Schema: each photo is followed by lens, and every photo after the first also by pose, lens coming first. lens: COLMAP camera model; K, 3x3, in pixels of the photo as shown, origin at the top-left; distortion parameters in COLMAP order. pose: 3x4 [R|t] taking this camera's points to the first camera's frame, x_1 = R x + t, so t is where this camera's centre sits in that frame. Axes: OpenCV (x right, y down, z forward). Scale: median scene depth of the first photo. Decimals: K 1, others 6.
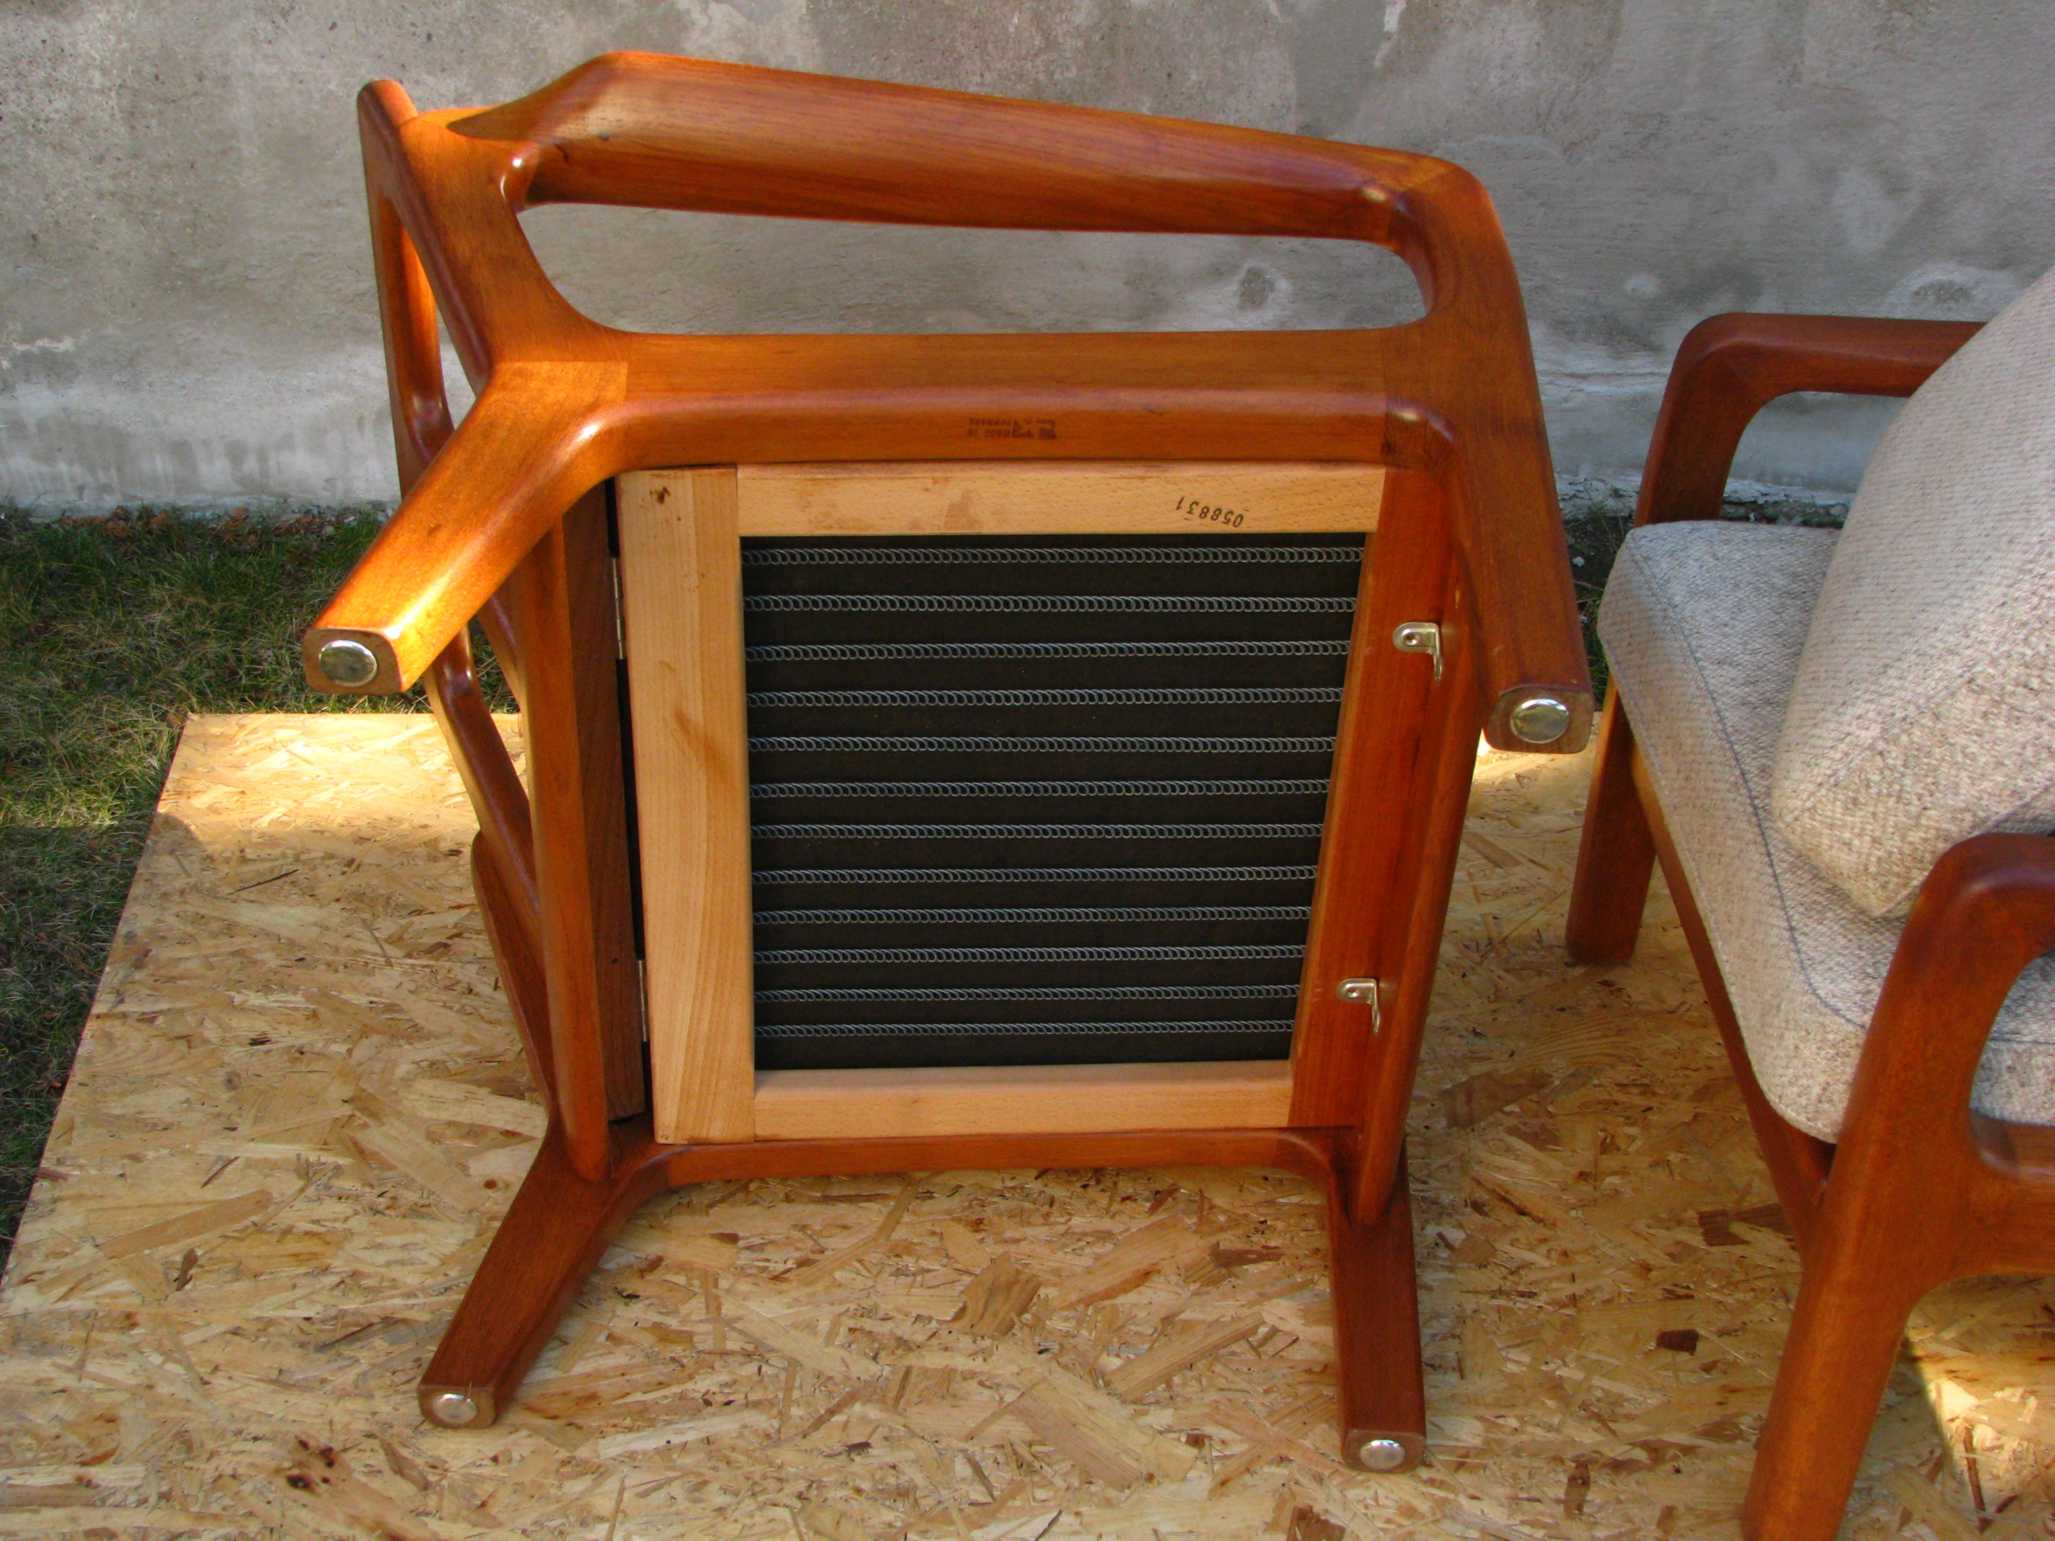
lens RADIAL K [[2806.8, 0, 1022.0], [0, 2806.8, 804.4], [0, 0, 1]] dist [-0.015293, 0.000000]
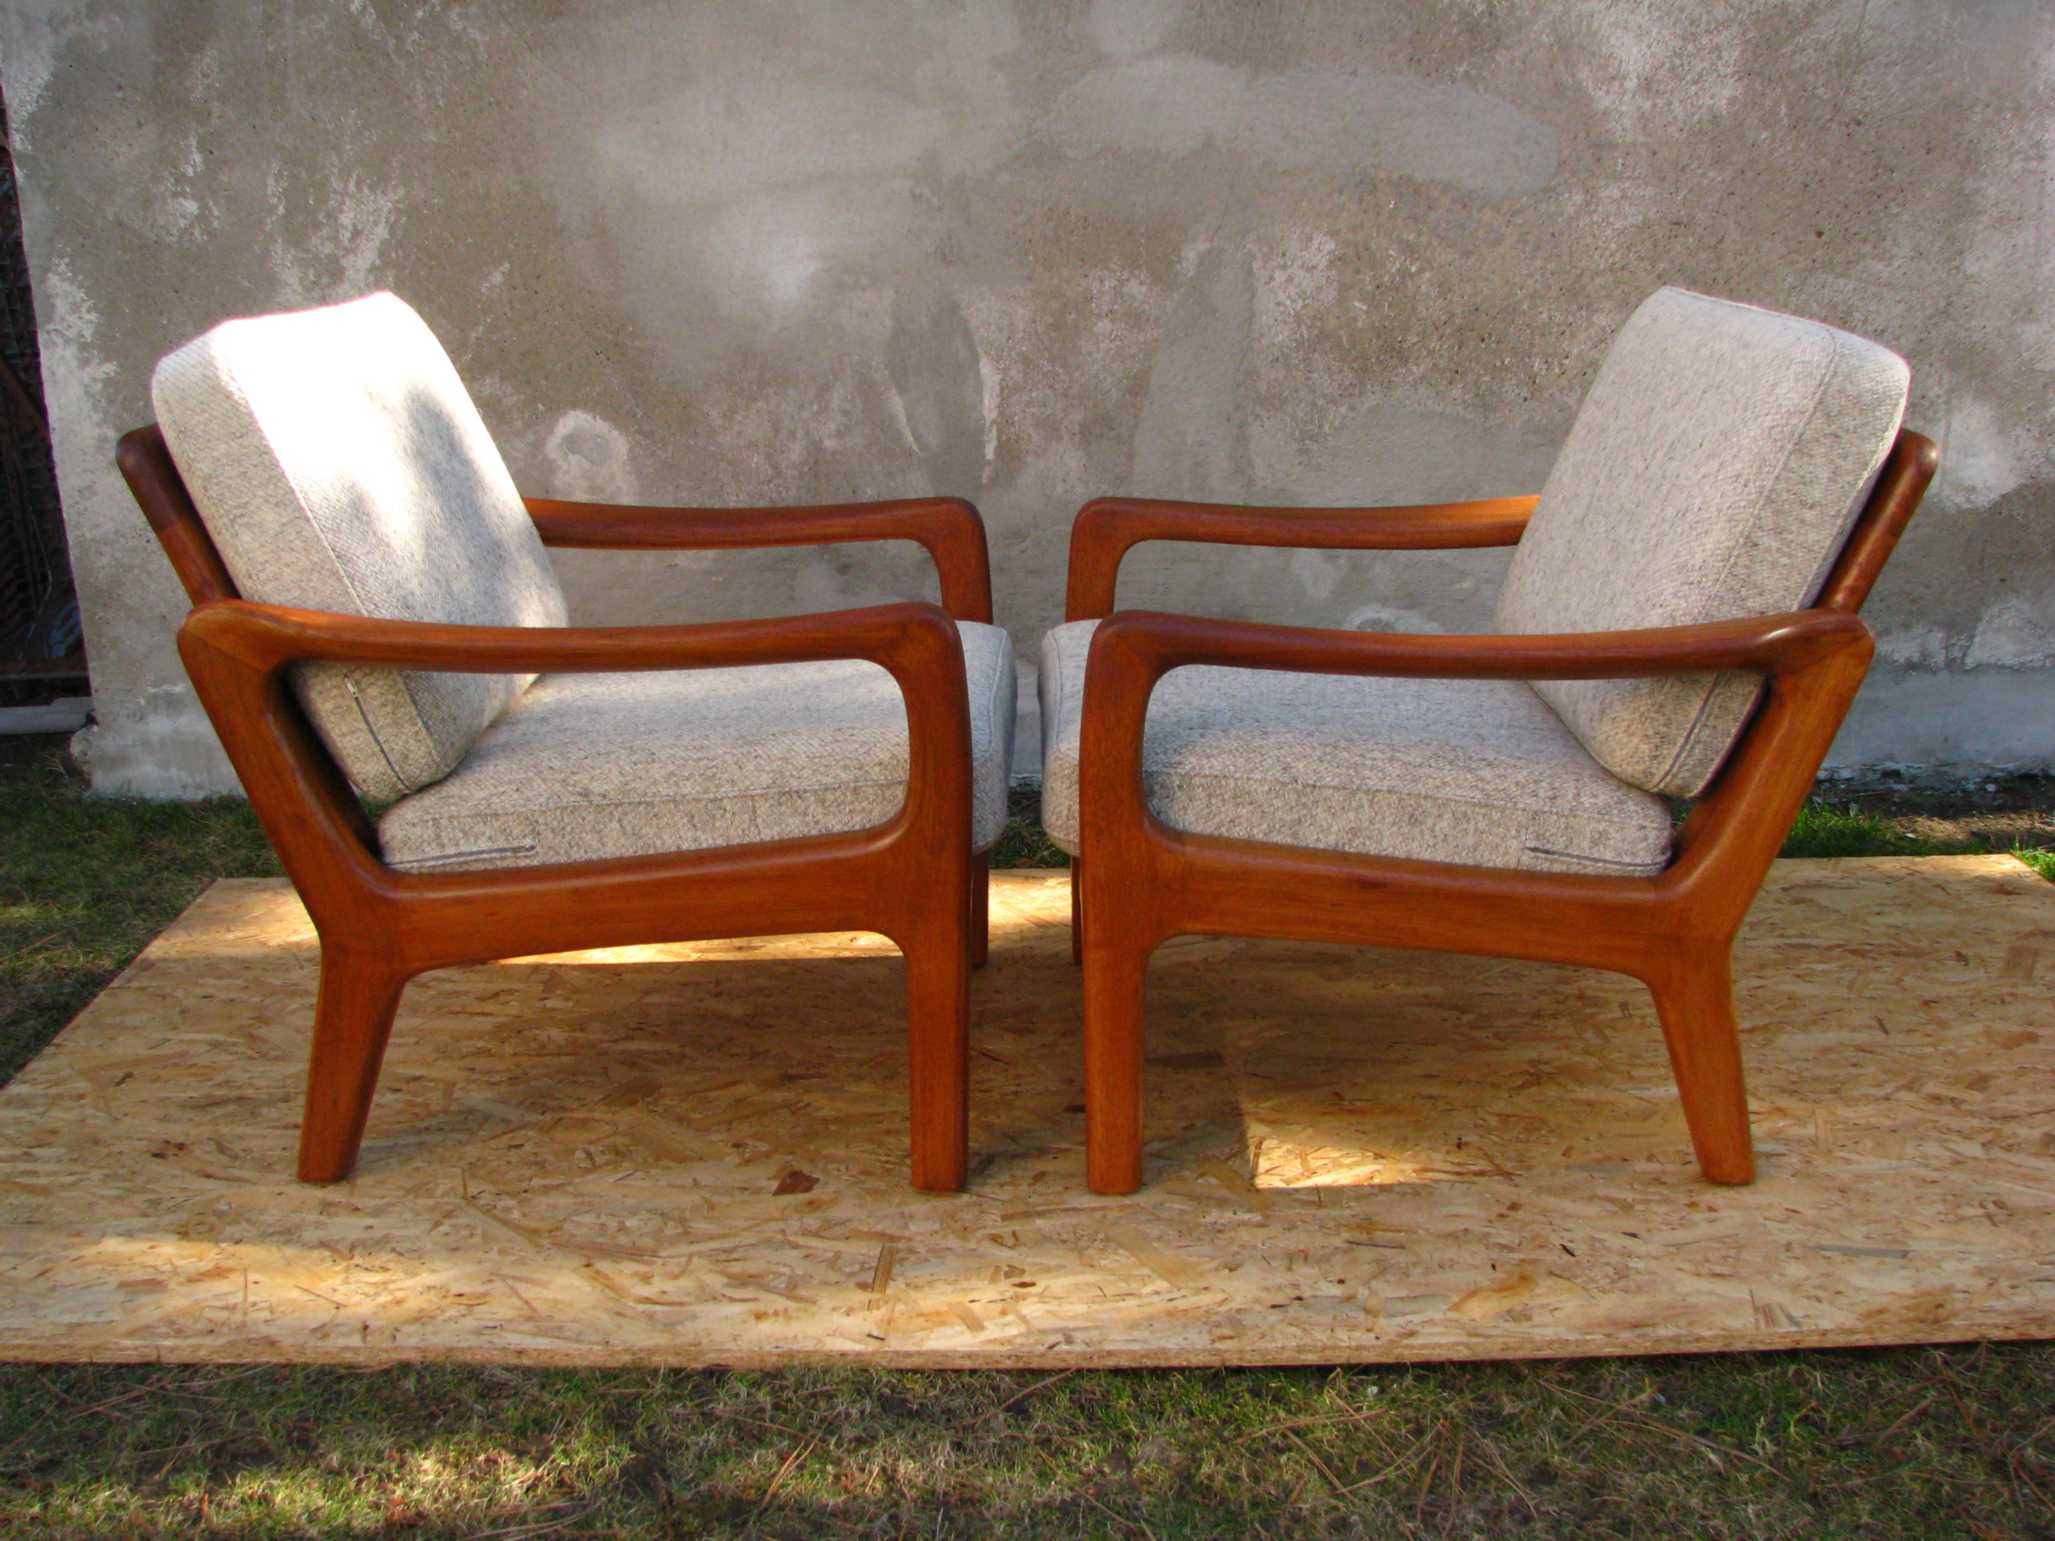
lens RADIAL K [[2202.1, 0, 1005.9], [0, 2202.1, 804.8], [0, 0, 1]] dist [-0.099172, 0.000000]
pose [[0.998157, -0.032249, -0.051412, 0.254969], [0.013934, 0.946277, -0.323056, 0.407662], [0.059069, 0.321744, 0.944982, -0.160980]]
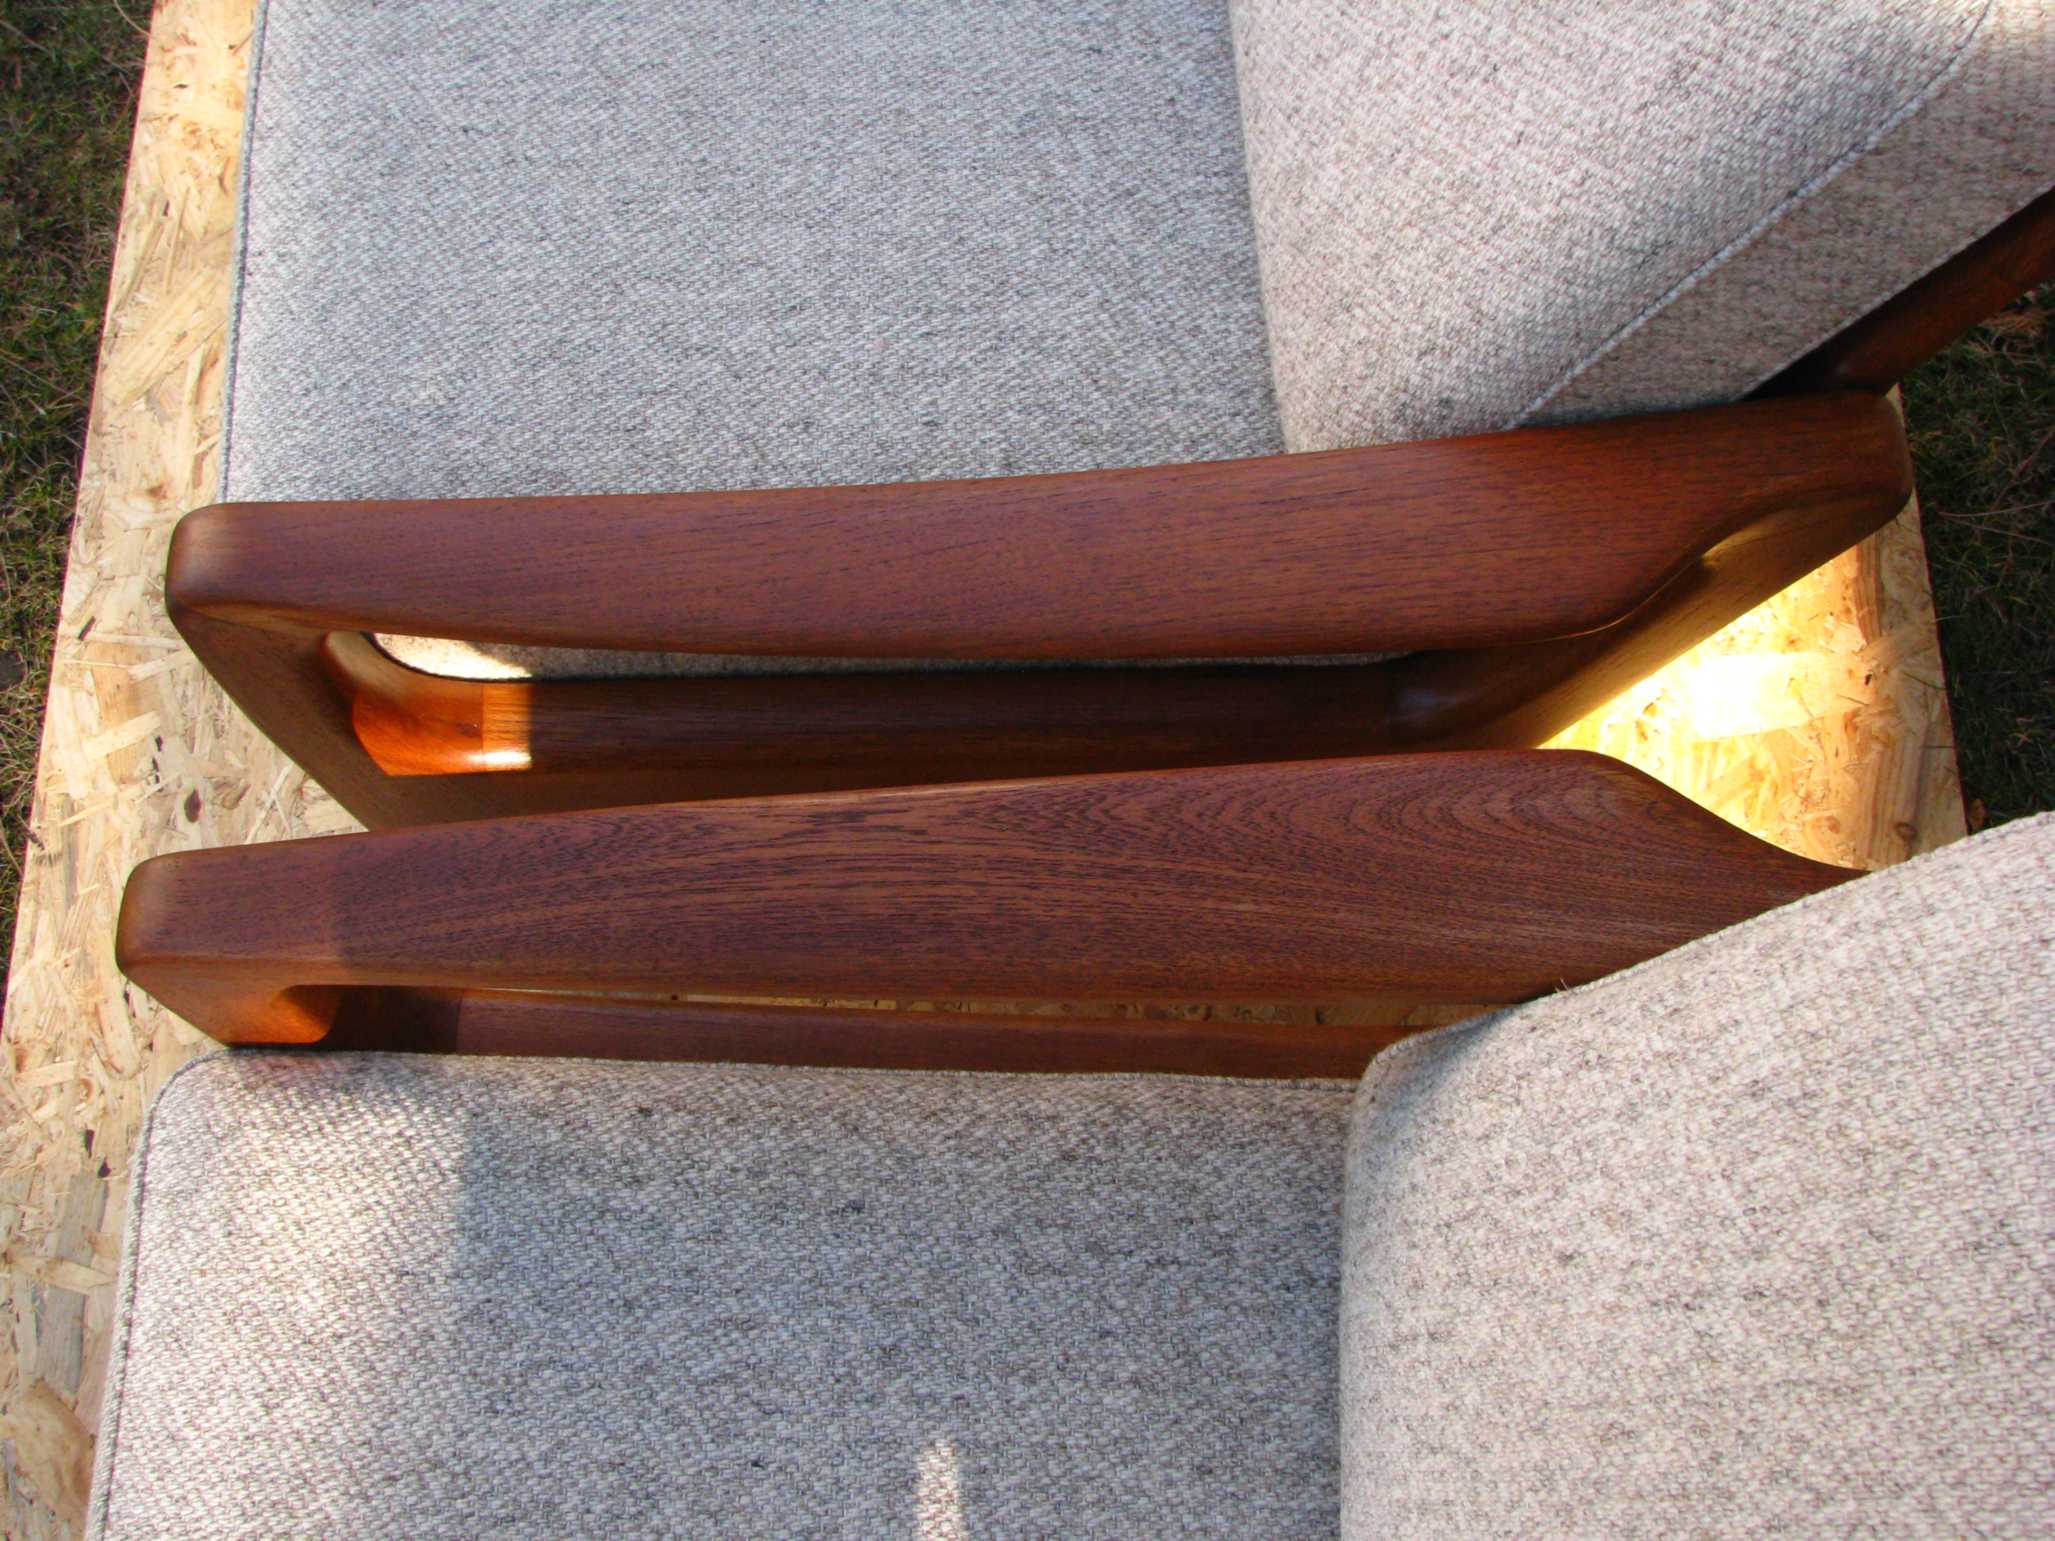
lens RADIAL K [[2202.1, 0, 1031.5], [0, 2202.1, 773.3], [0, 0, 1]] dist [-0.099172, 0.000000]
pose [[-0.046113, 0.930810, -0.362582, 0.441469], [-0.566353, 0.274633, 0.777059, -0.416269], [0.822871, 0.241182, 0.514504, 0.681516]]
